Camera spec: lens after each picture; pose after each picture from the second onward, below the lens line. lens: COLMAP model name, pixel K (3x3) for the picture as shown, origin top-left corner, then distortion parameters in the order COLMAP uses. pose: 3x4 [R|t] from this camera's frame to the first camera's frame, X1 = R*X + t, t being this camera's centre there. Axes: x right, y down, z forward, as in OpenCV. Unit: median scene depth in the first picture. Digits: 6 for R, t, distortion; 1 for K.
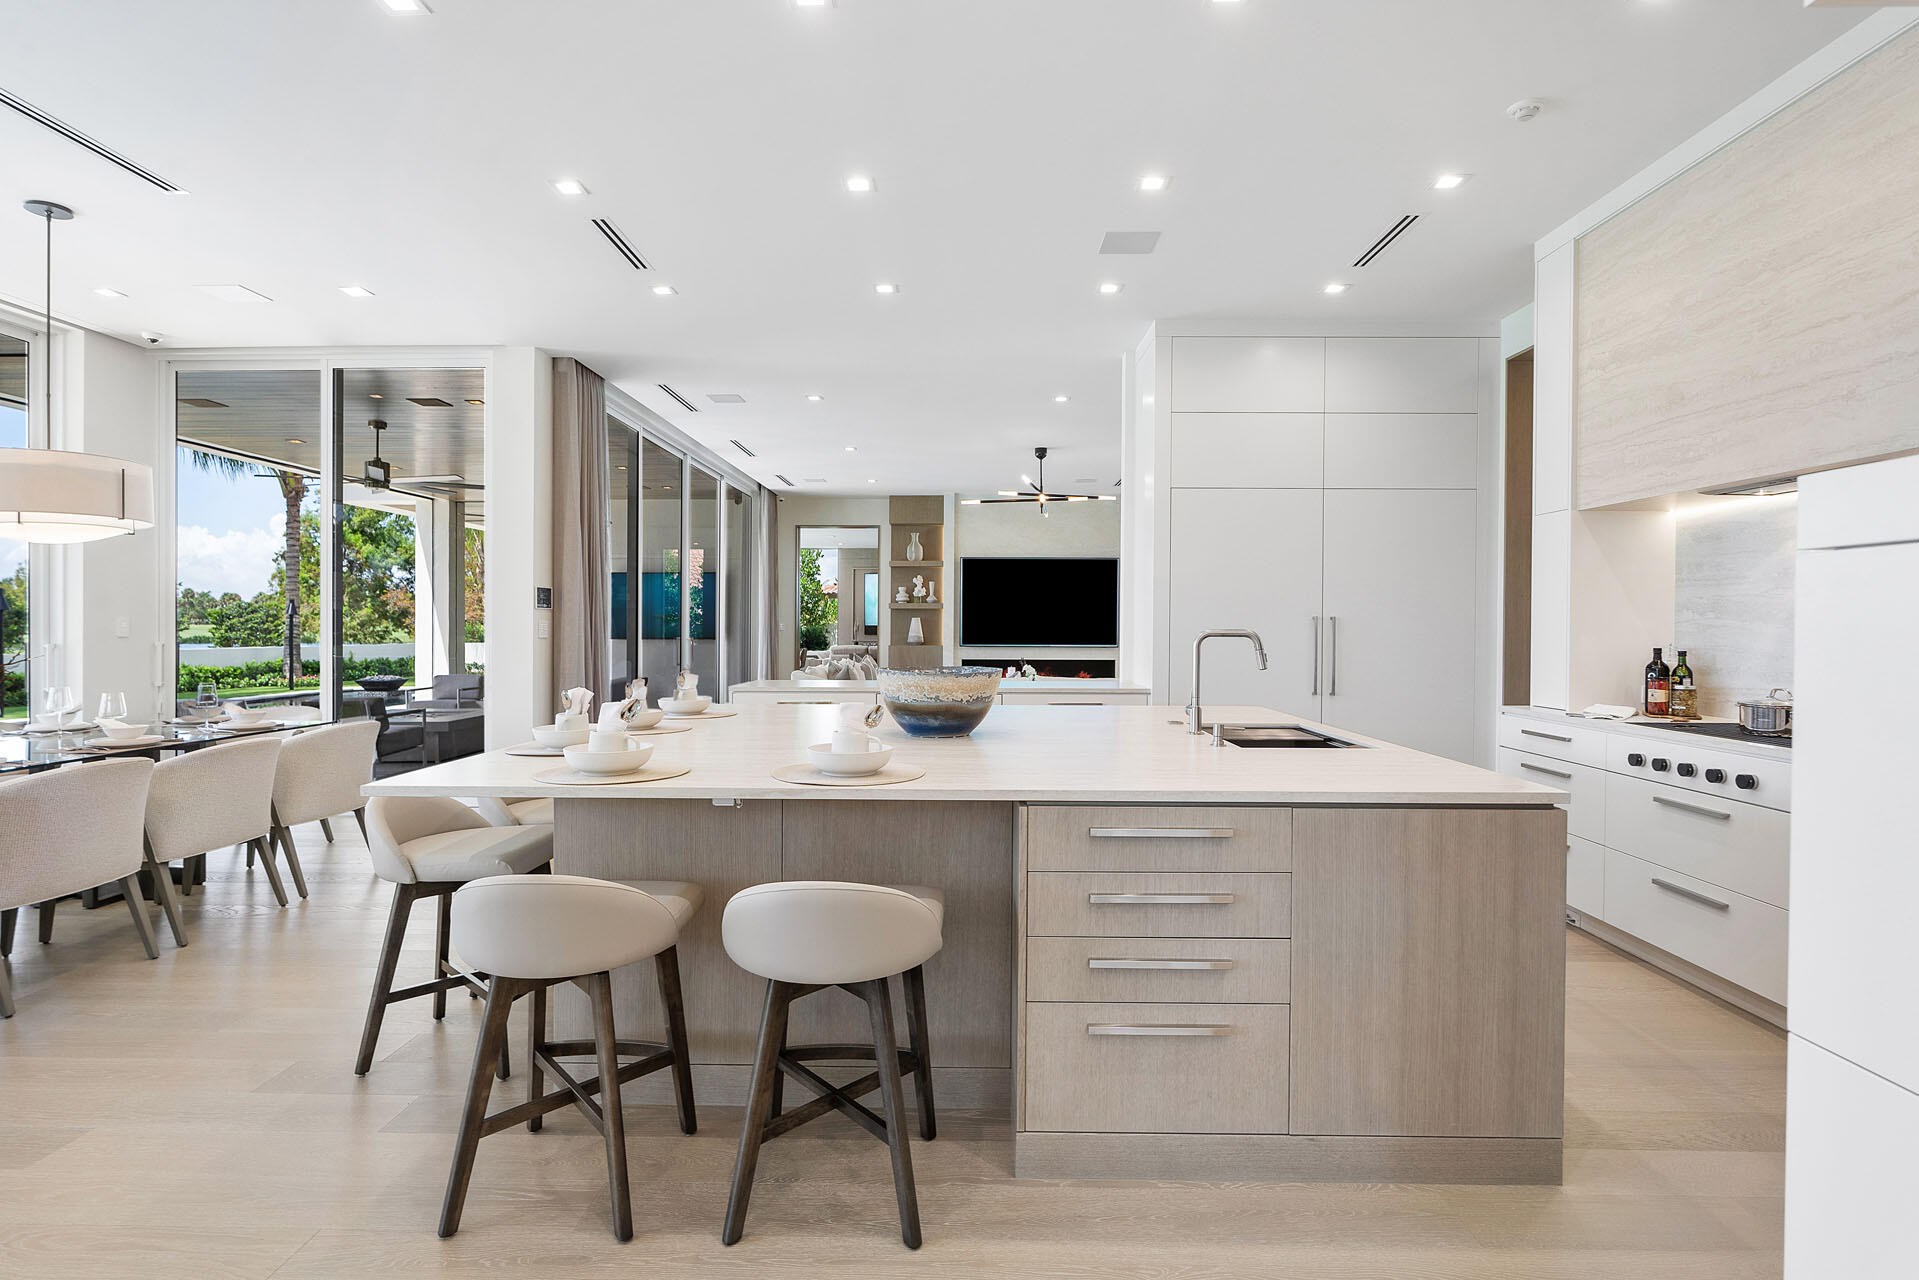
lens RADIAL K [[944.8, 0, 960.8], [0, 944.8, 630.1], [0, 0, 1]] dist [-0.007885, 0.000121]
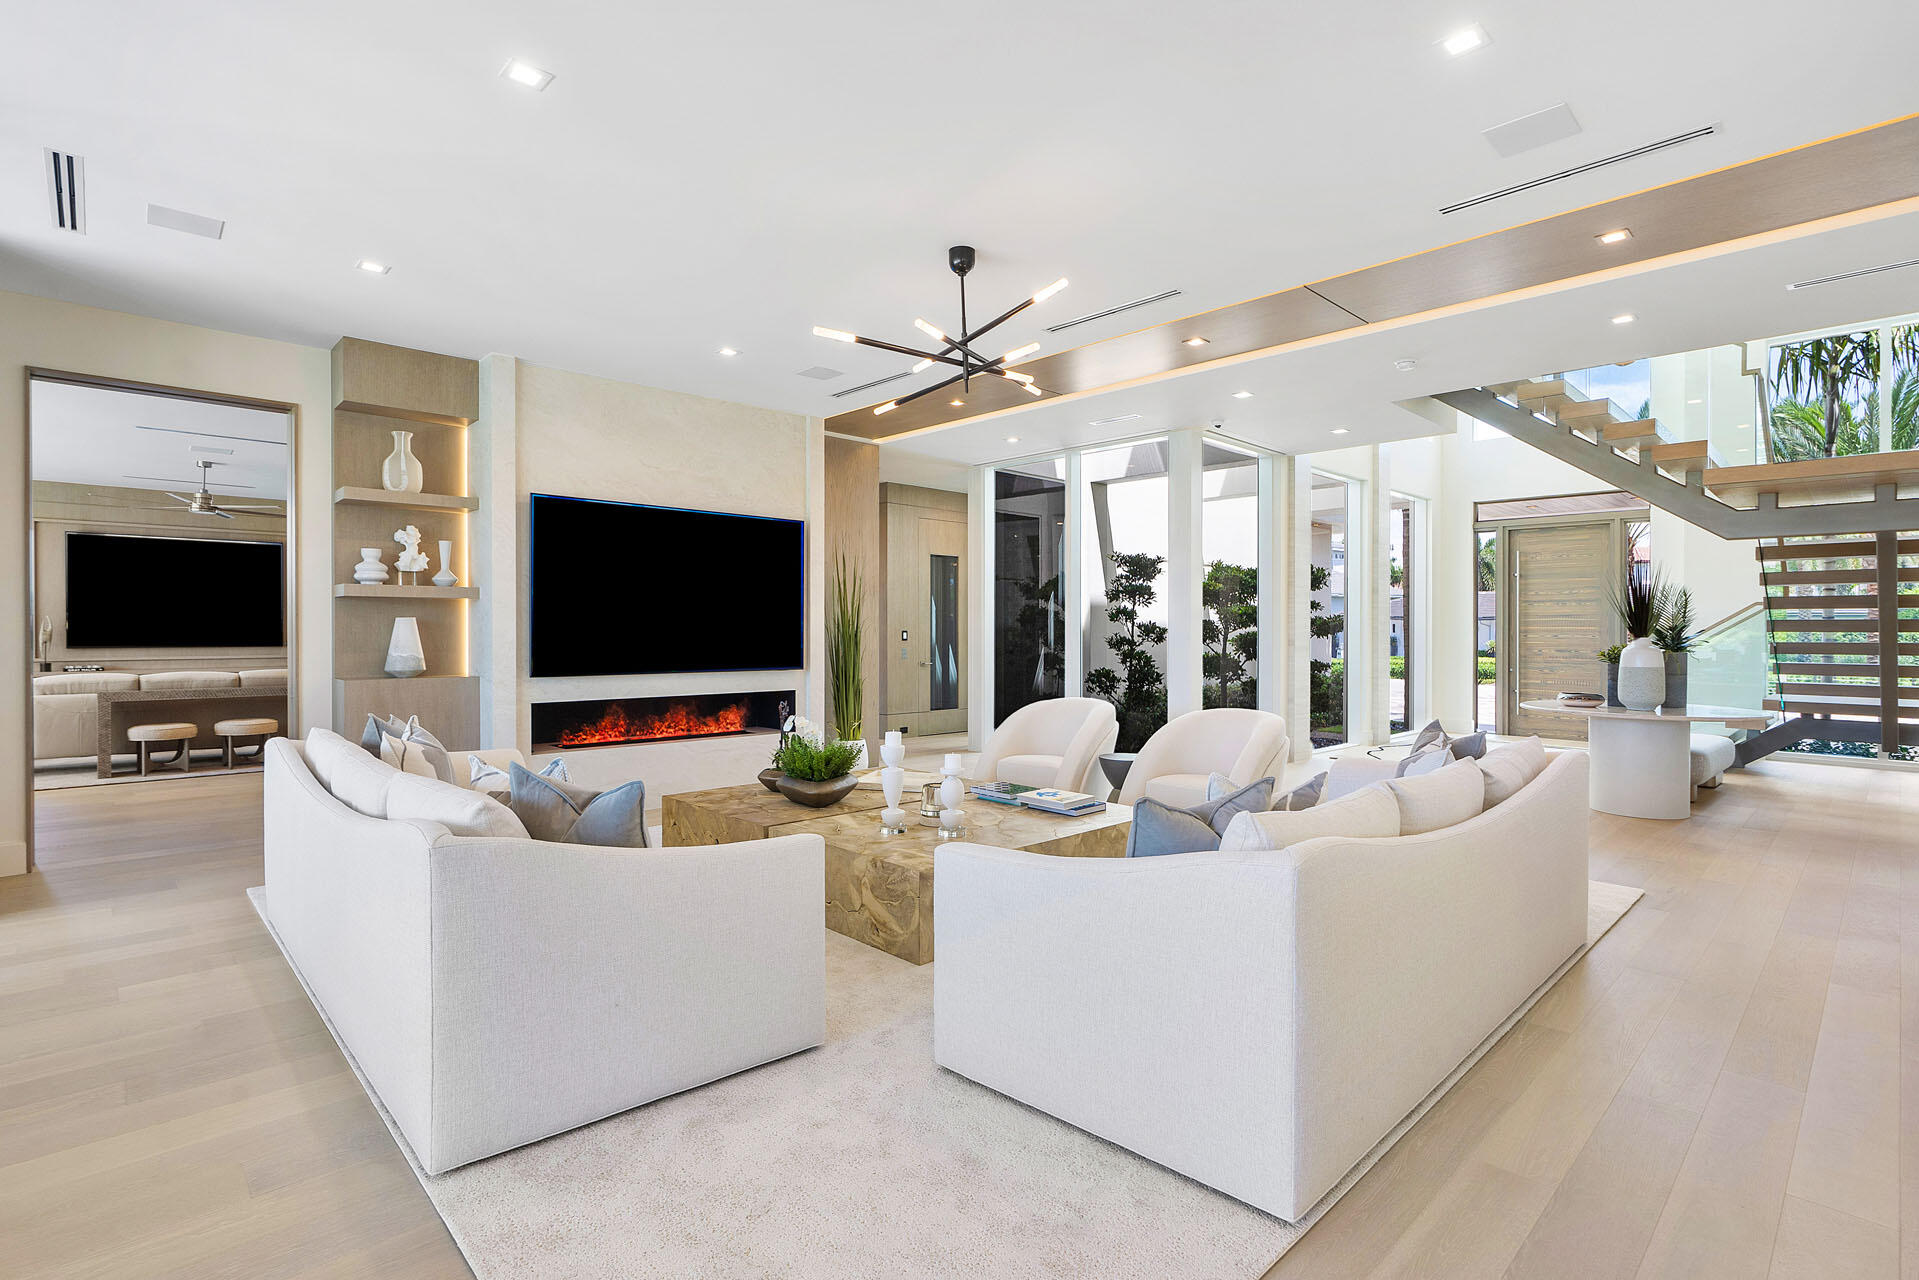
lens RADIAL K [[901.7, 0, 953.0], [0, 901.7, 639.9], [0, 0, 1]] dist [-0.015040, 0.000229]
pose [[0.709466, -0.006229, 0.704712, -0.168774], [0.001271, 0.999971, 0.007559, -0.005283], [-0.704738, -0.004467, 0.709453, 0.517348]]
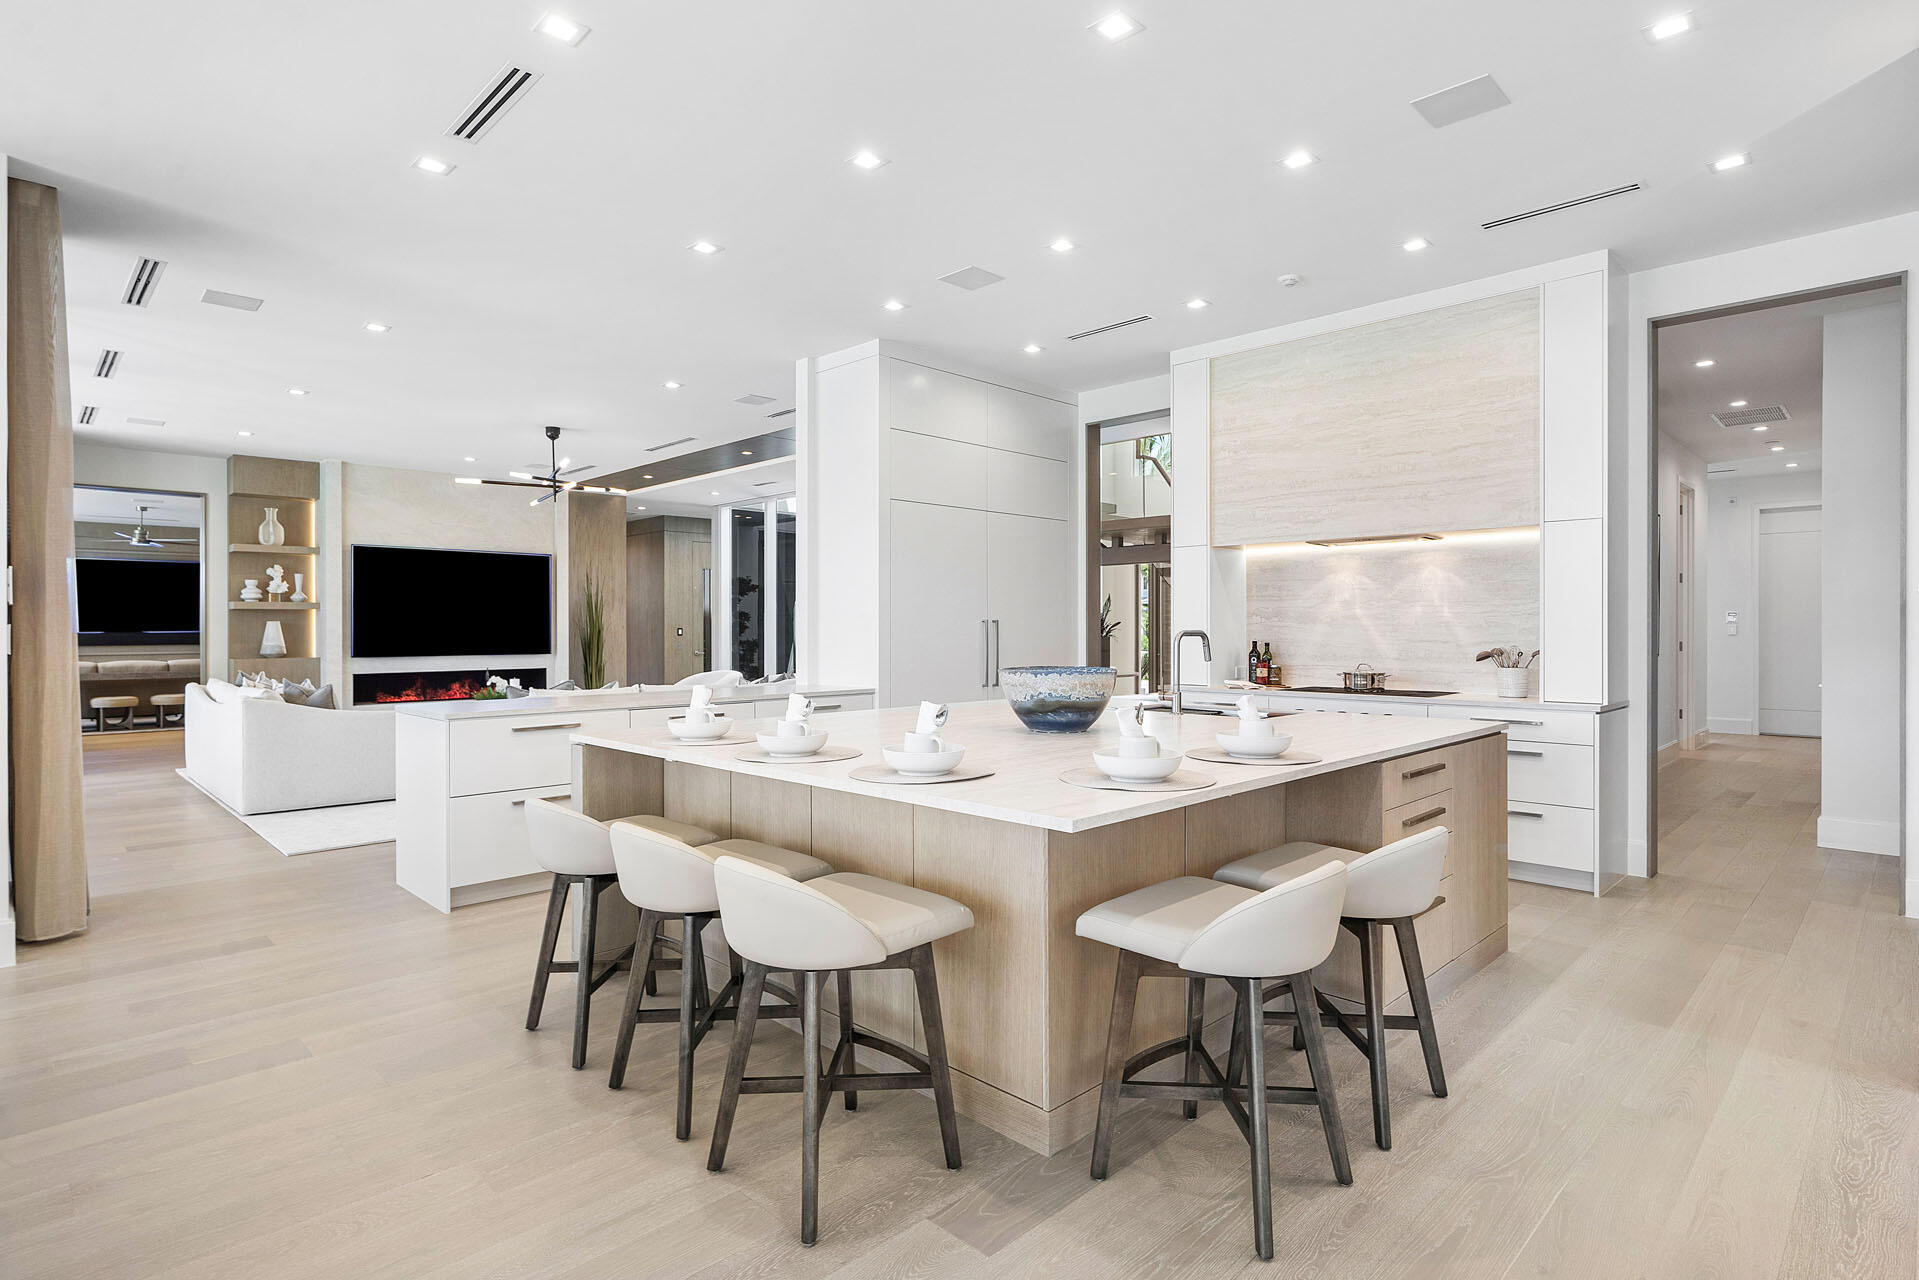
lens RADIAL K [[970.0, 0, 960.6], [0, 970.0, 629.3], [0, 0, 1]] dist [-0.015351, -0.000386]
pose [[0.694225, -0.005290, 0.719738, -0.223031], [0.009334, 0.999955, -0.001653, -0.000493], [-0.719697, 0.007866, 0.694244, 0.080817]]
